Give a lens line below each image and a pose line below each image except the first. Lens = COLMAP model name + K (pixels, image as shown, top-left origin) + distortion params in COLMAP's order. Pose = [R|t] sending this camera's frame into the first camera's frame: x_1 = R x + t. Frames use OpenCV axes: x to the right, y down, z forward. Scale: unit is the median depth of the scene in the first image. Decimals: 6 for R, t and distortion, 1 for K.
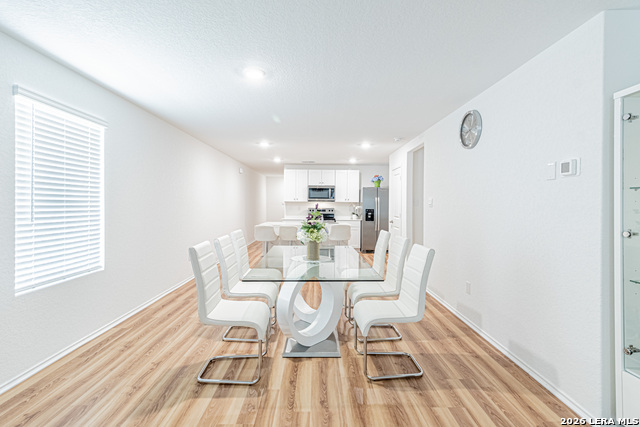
lens RADIAL K [[300.8, 0, 325.1], [0, 300.8, 207.1], [0, 0, 1]] dist [0.005411, -0.000688]
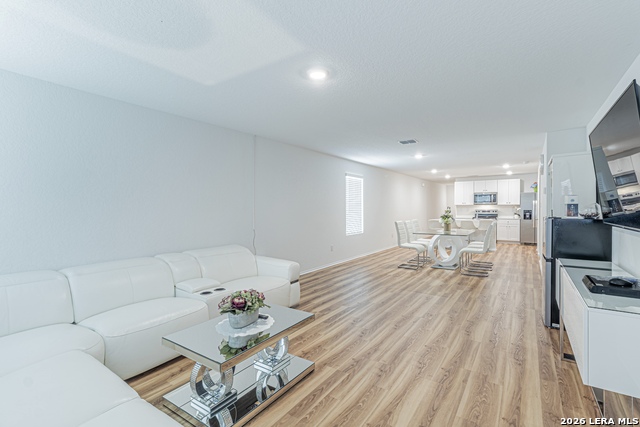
lens RADIAL K [[300.8, 0, 320.0], [0, 300.8, 213.8], [0, 0, 1]] dist [0.005411, -0.000688]
pose [[0.805898, 0.001489, -0.592052, 0.439057], [0.004777, 0.999948, 0.009017, 0.014353], [0.592035, -0.010095, 0.805849, -1.143563]]
